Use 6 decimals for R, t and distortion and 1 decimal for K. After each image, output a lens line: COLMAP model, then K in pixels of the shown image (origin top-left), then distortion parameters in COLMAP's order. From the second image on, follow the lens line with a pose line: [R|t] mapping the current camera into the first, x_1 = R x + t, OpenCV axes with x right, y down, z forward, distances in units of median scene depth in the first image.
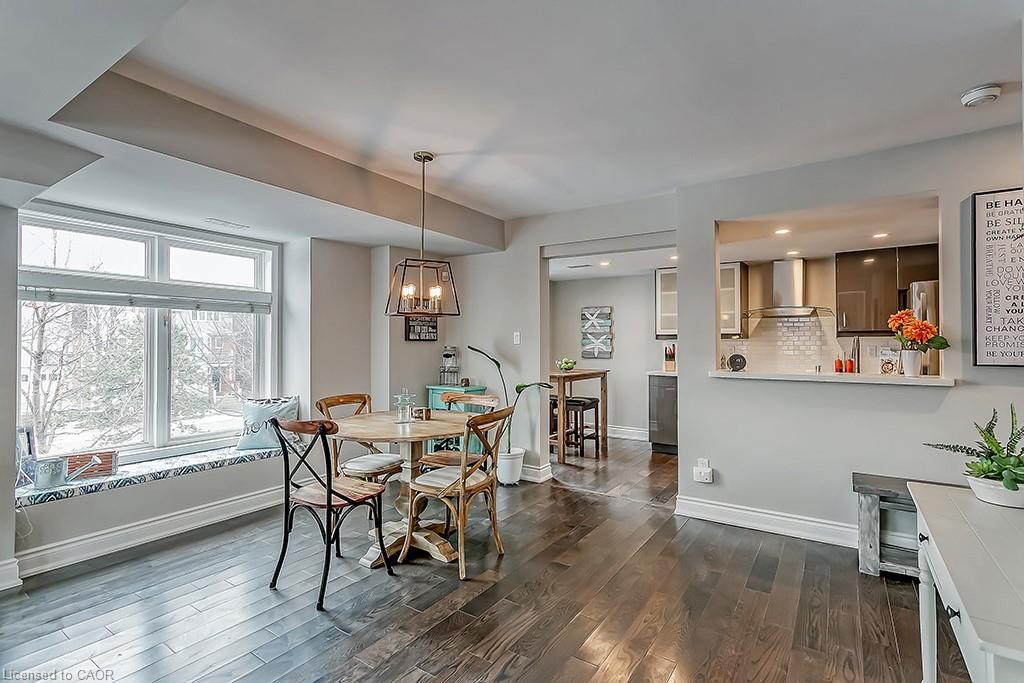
lens RADIAL K [[496.2, 0, 517.5], [0, 496.2, 338.9], [0, 0, 1]] dist [0.000477, 0.000247]
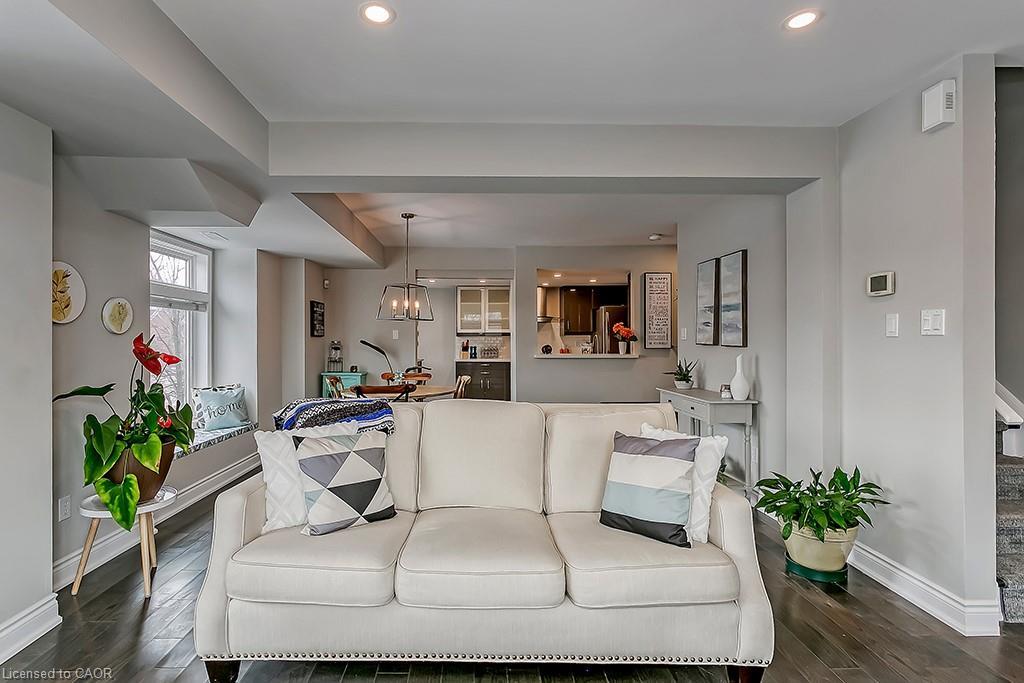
lens RADIAL K [[503.4, 0, 507.3], [0, 503.4, 336.8], [0, 0, 1]] dist [-0.000657, -0.000025]
pose [[0.801093, 0.004078, 0.598526, -0.497310], [-0.005133, 0.999987, 0.000057, 0.001684], [-0.598518, -0.003118, 0.801103, -0.240797]]
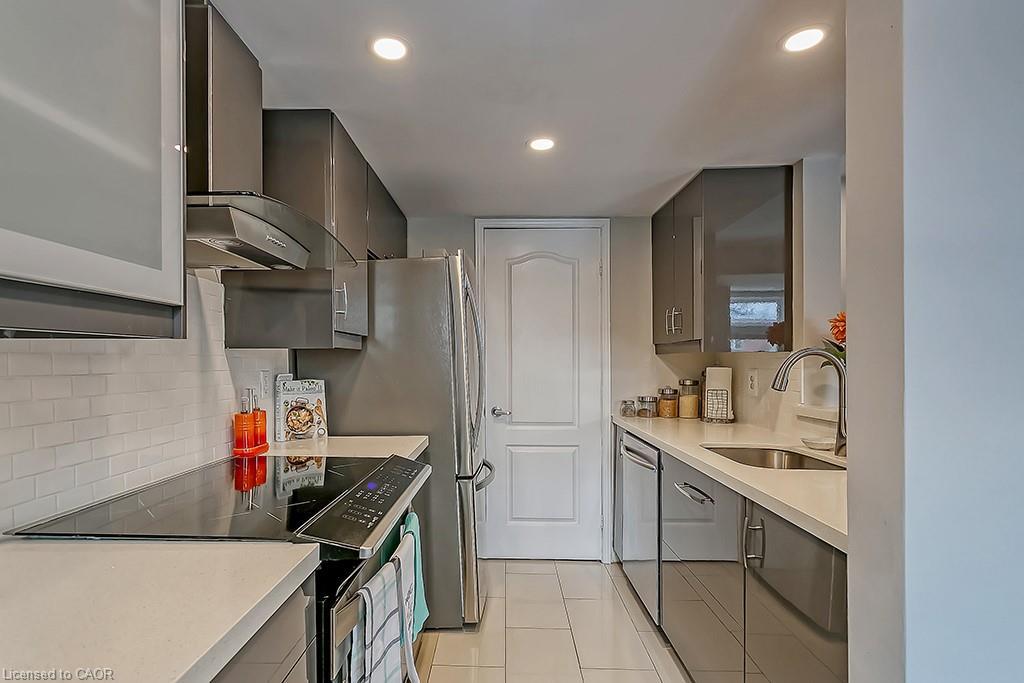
lens RADIAL K [[513.5, 0, 489.2], [0, 513.5, 367.8], [0, 0, 1]] dist [-0.002221, -0.000135]
pose [[-0.523929, -0.006774, 0.851735, 0.243919], [-0.004182, 0.999977, 0.005381, 0.008258], [-0.851752, -0.000742, -0.523945, 1.002655]]
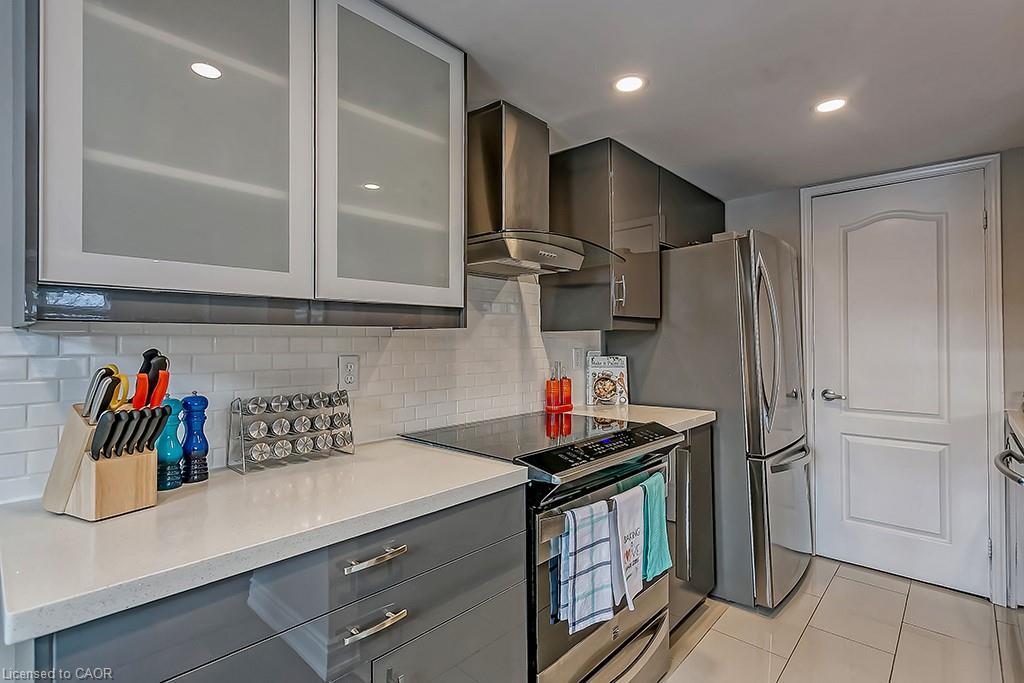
lens RADIAL K [[496.2, 0, 517.5], [0, 496.2, 338.9], [0, 0, 1]] dist [0.000477, 0.000247]
pose [[0.147884, 0.007116, 0.988979, 0.177718], [-0.003815, 0.999971, -0.006625, 0.007497], [-0.988997, -0.002793, 0.147907, 0.928018]]
